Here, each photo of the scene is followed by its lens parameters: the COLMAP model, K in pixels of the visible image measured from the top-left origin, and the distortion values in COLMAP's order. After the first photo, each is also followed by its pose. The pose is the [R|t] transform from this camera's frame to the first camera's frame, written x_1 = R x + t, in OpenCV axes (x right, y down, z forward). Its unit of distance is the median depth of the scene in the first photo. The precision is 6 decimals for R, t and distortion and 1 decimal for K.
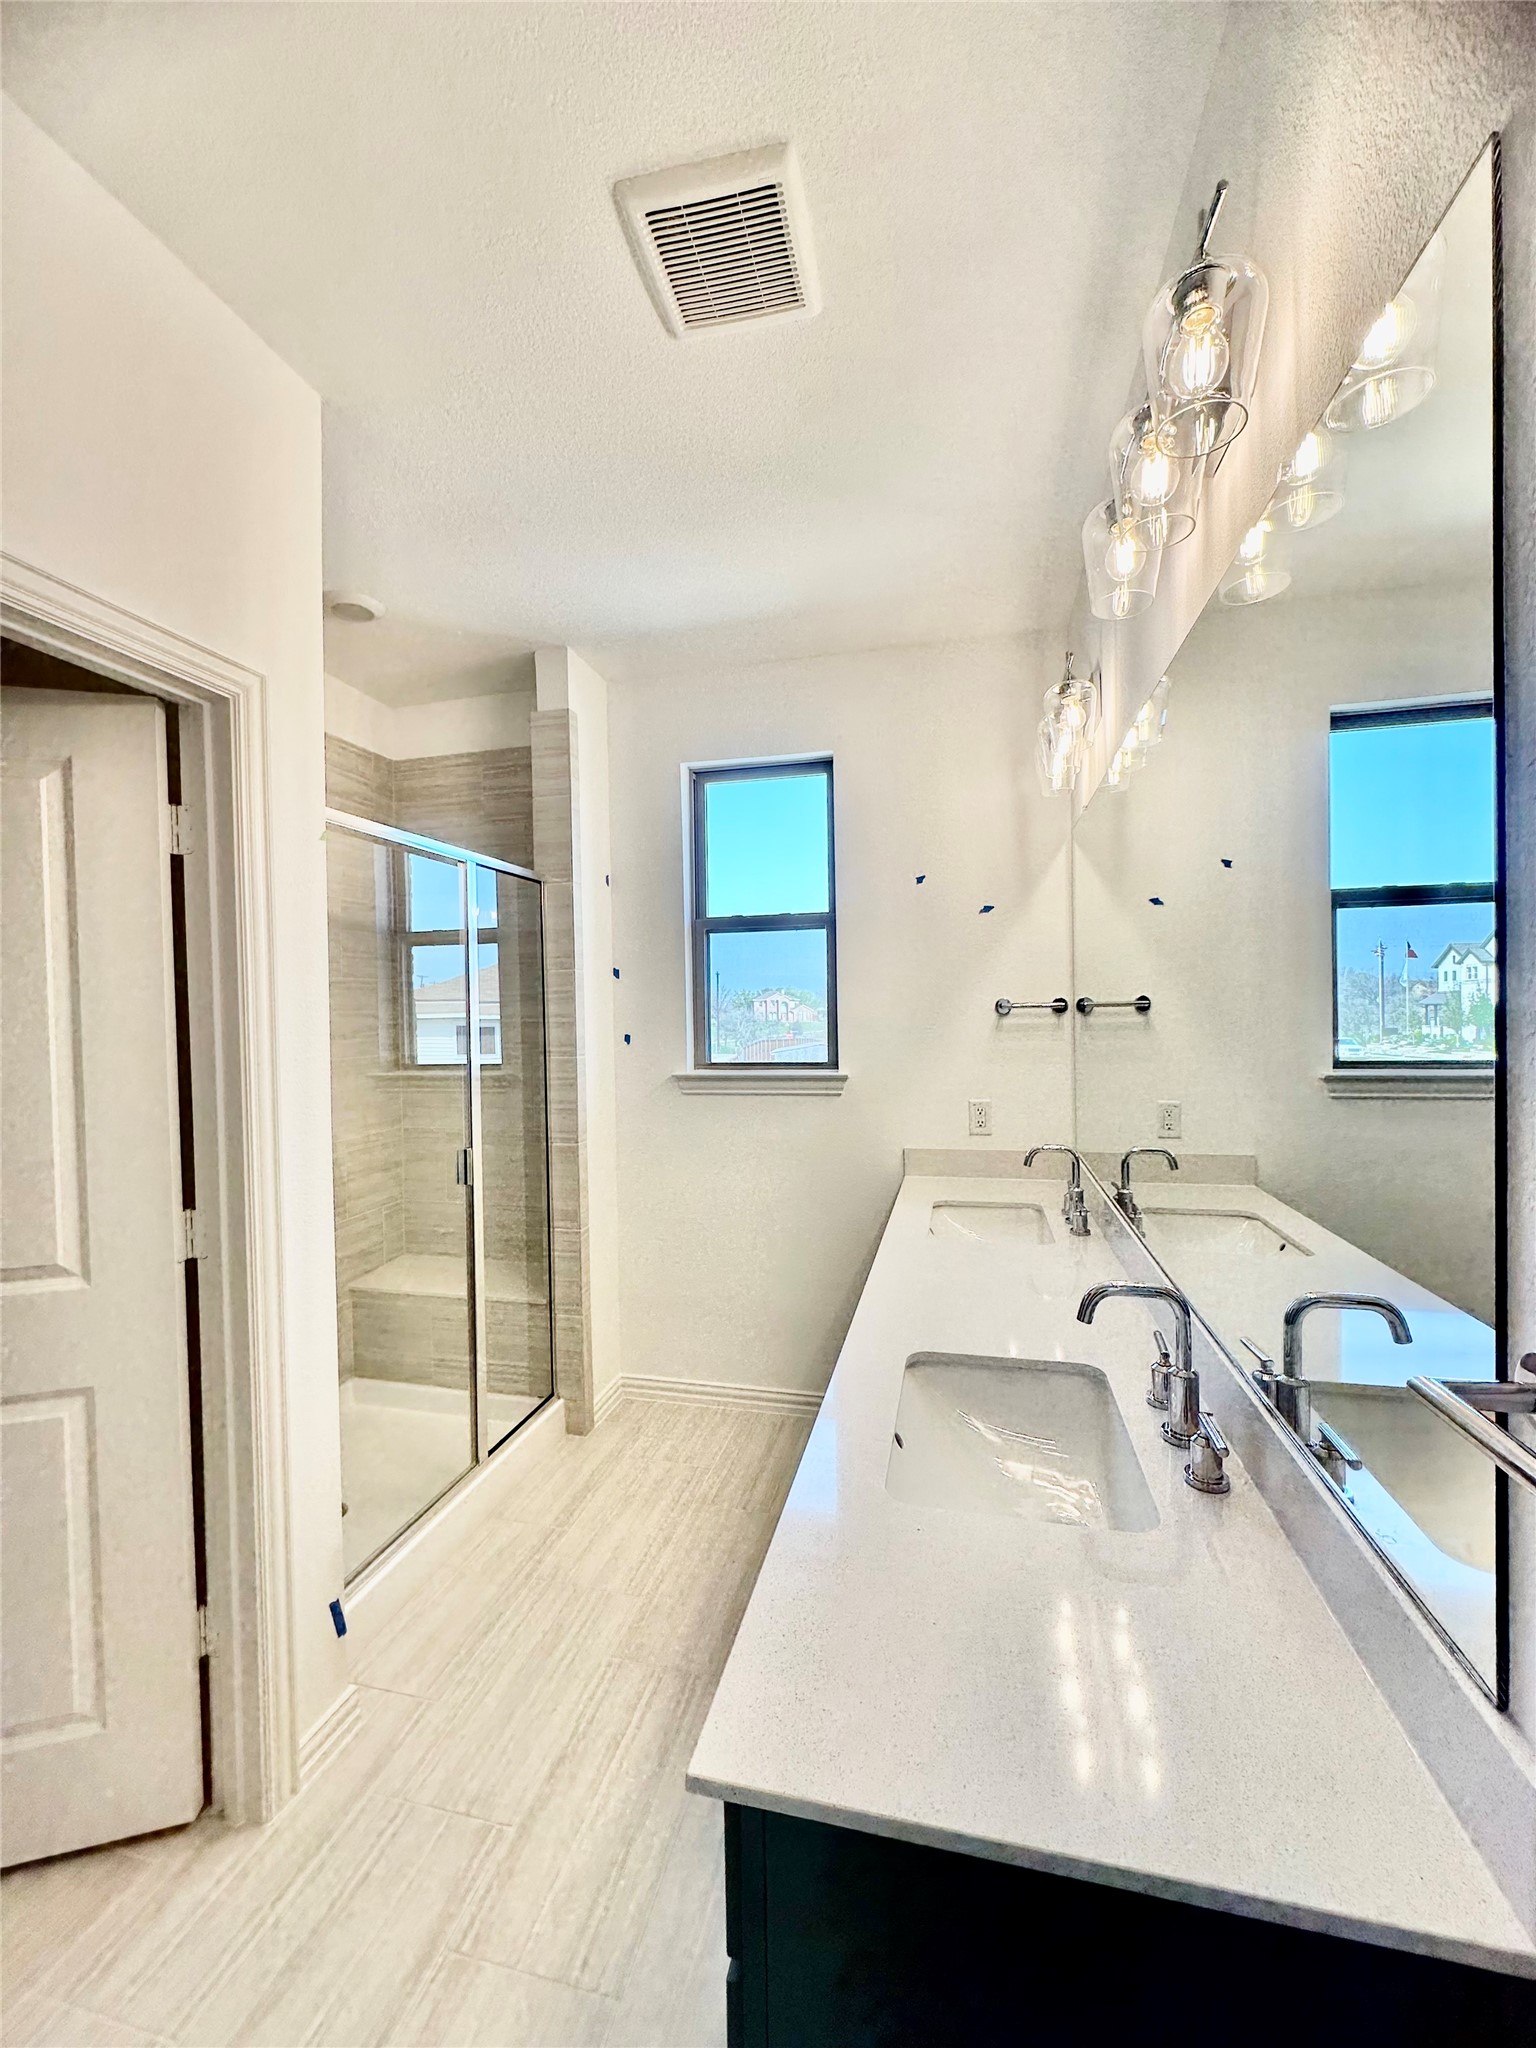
lens RADIAL K [[815.8, 0, 773.4], [0, 815.8, 1026.2], [0, 0, 1]] dist [-0.004725, 0.001319]
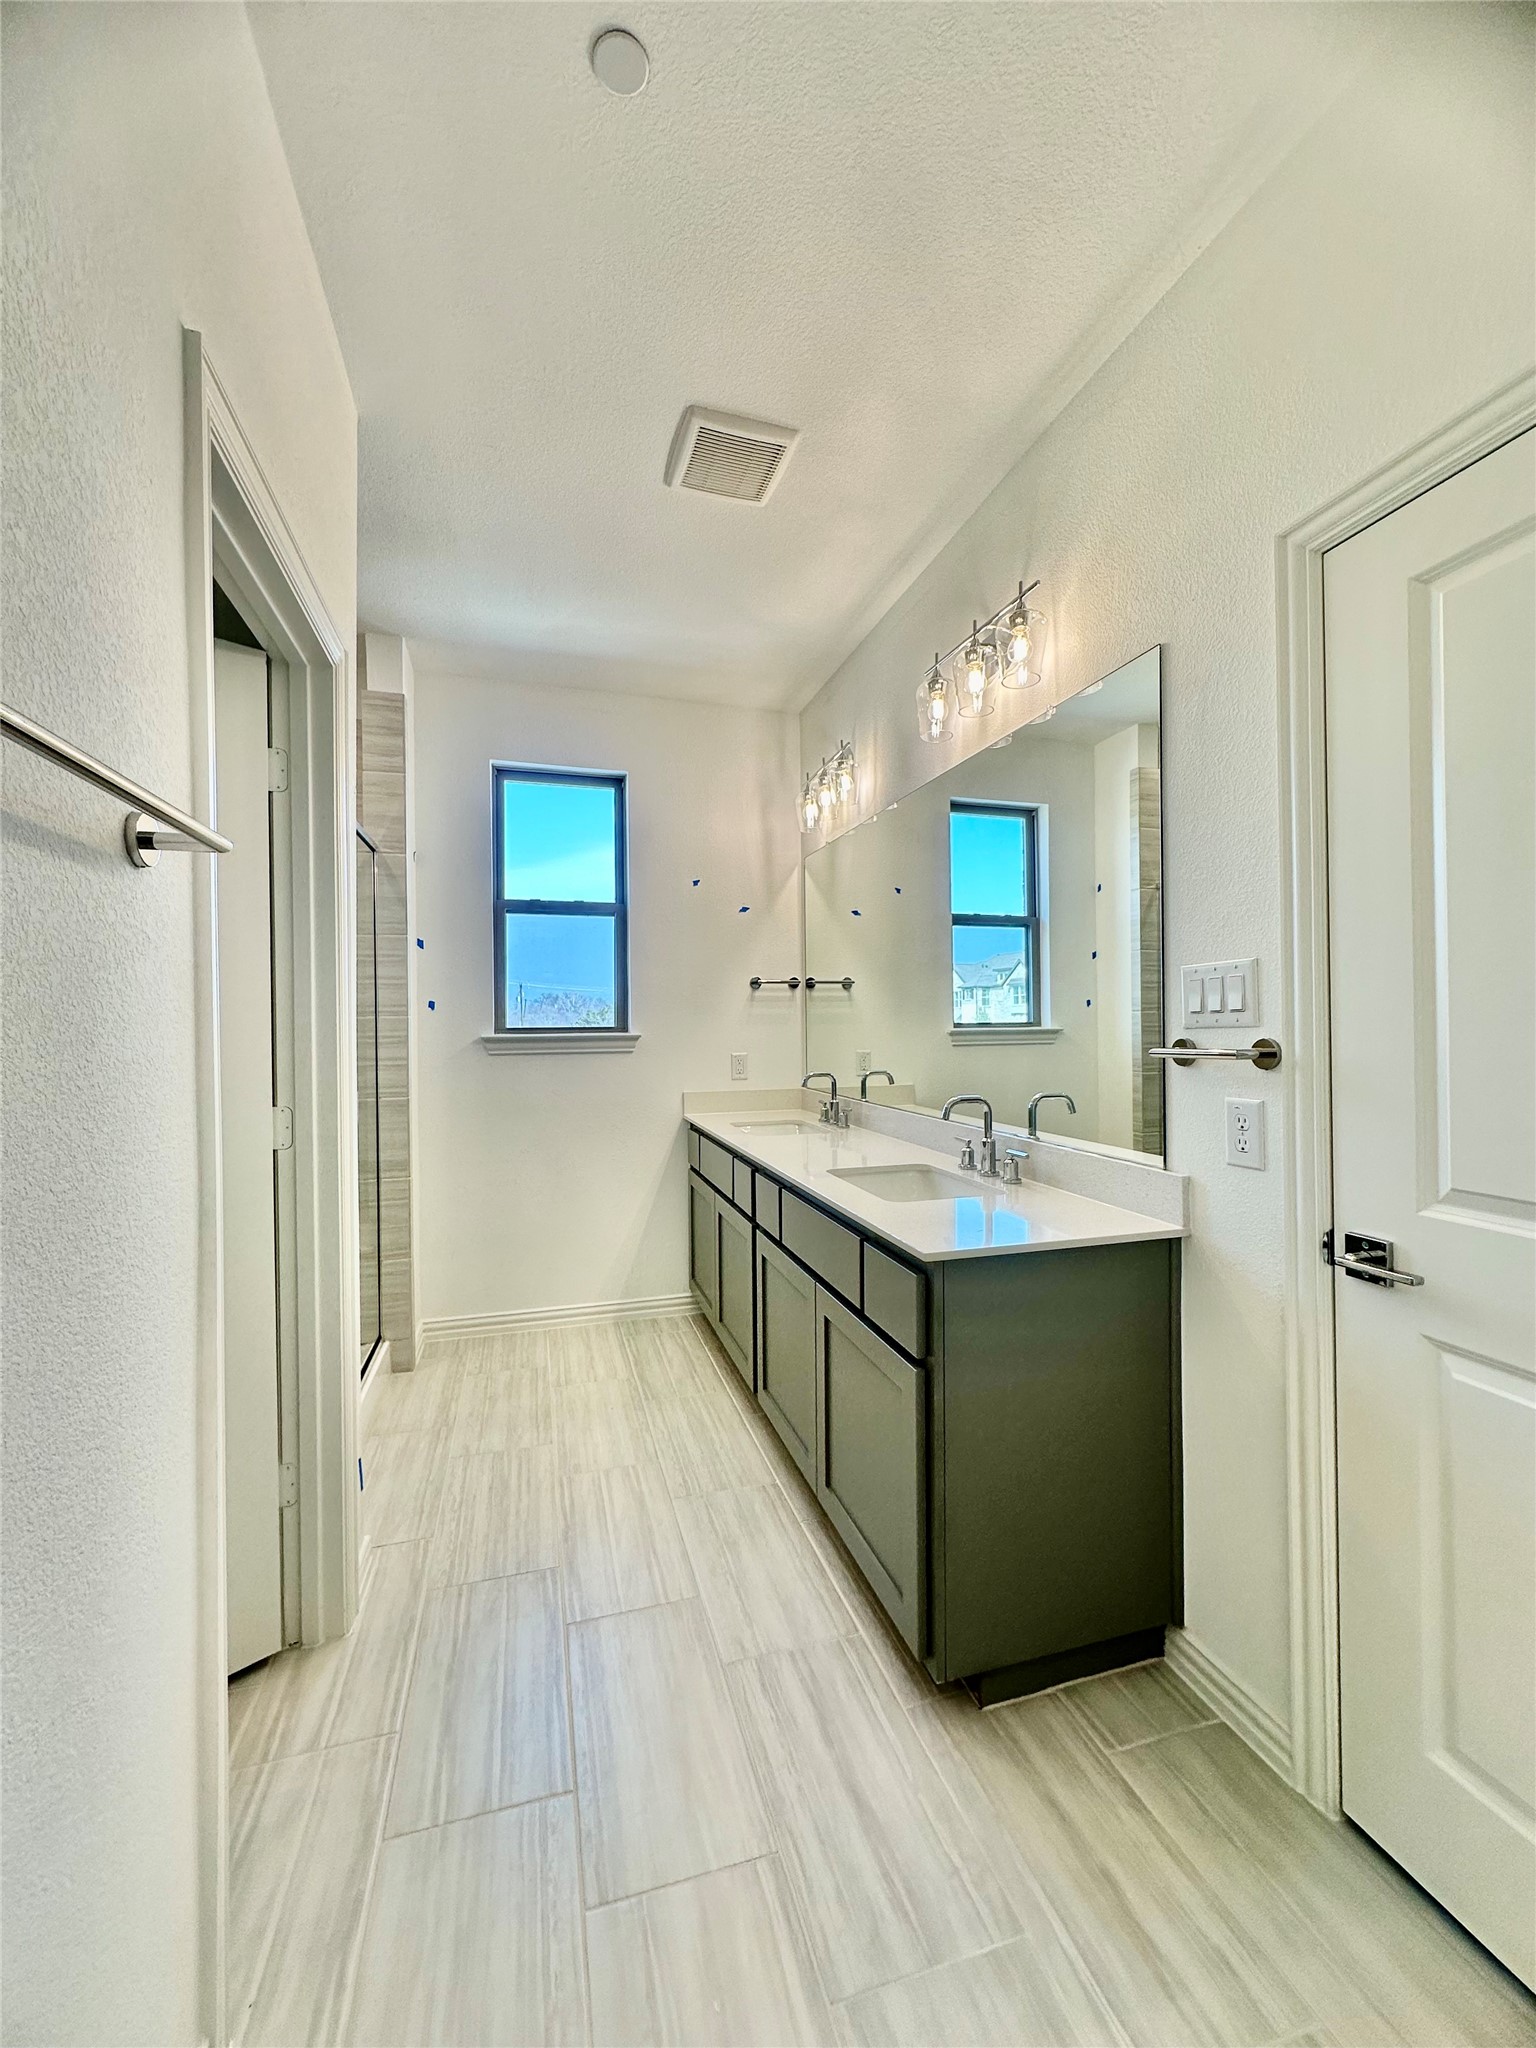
lens RADIAL K [[815.8, 0, 773.9], [0, 815.8, 1023.1], [0, 0, 1]] dist [-0.004725, 0.001319]
pose [[0.865547, 0.009576, 0.500736, -0.359038], [0.003090, 0.999696, -0.024460, 0.074267], [-0.500818, 0.022719, 0.865255, -0.169951]]
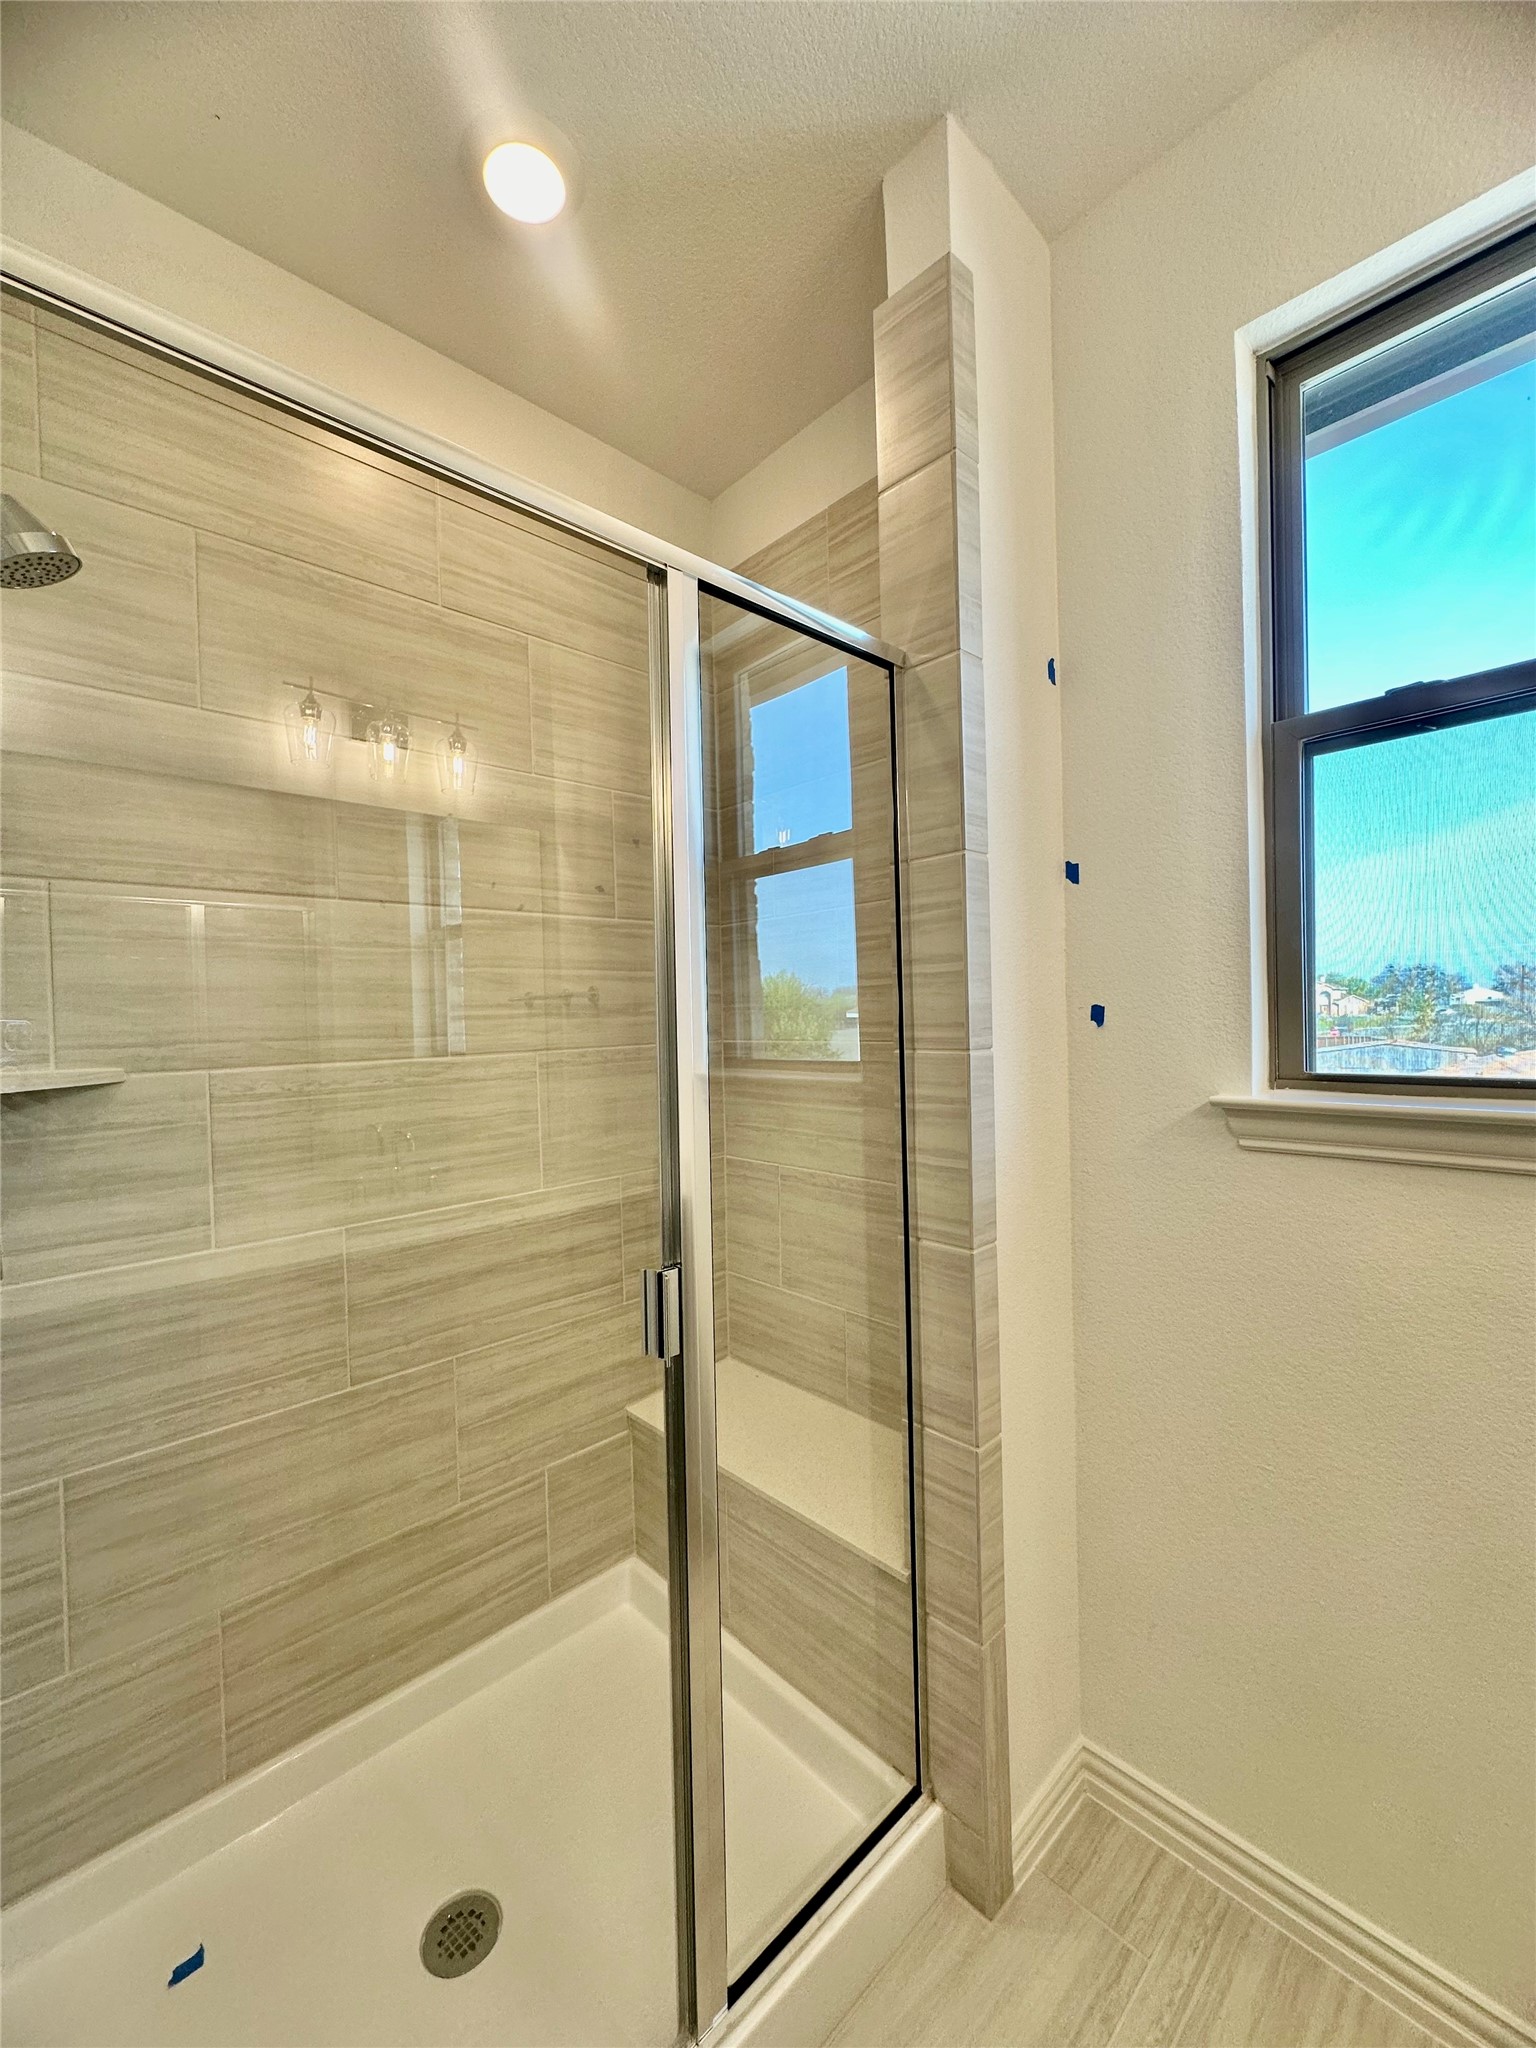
lens RADIAL K [[815.8, 0, 780.9], [0, 815.8, 1024.7], [0, 0, 1]] dist [-0.004725, 0.001319]
pose [[0.836115, 0.002241, -0.548549, -0.086137], [0.002660, 0.999963, 0.008139, 0.018749], [0.548547, -0.008265, 0.836079, 0.576970]]
